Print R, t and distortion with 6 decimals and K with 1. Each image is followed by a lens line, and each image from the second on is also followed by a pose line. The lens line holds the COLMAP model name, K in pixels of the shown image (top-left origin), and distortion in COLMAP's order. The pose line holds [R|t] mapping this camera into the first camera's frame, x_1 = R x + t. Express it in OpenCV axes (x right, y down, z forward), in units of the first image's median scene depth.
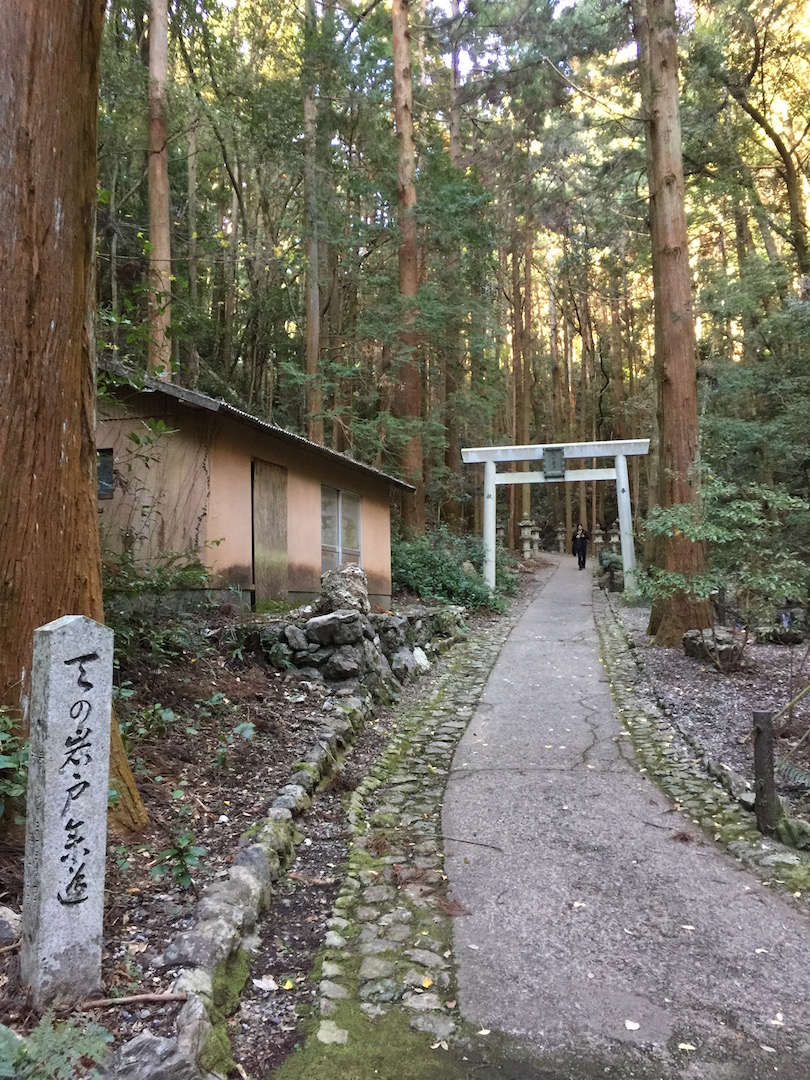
lens RADIAL K [[912.2, 0, 404.9], [0, 912.2, 539.9], [0, 0, 1]] dist [-0.005203, -0.000311]
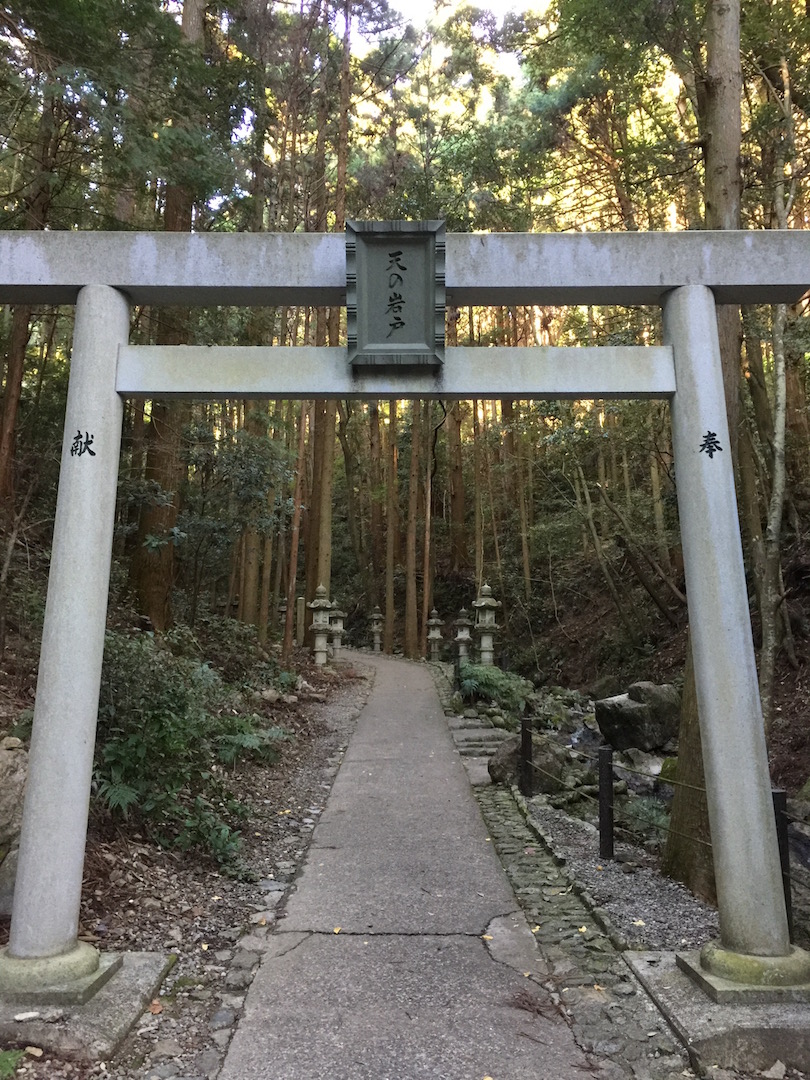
lens RADIAL K [[912.2, 0, 405.2], [0, 912.2, 539.9], [0, 0, 1]] dist [-0.005203, -0.000311]
pose [[0.978103, 0.049189, 0.202223, 0.101535], [-0.030116, 0.994893, -0.096336, -0.006530], [-0.205929, 0.088137, 0.974590, 0.646599]]
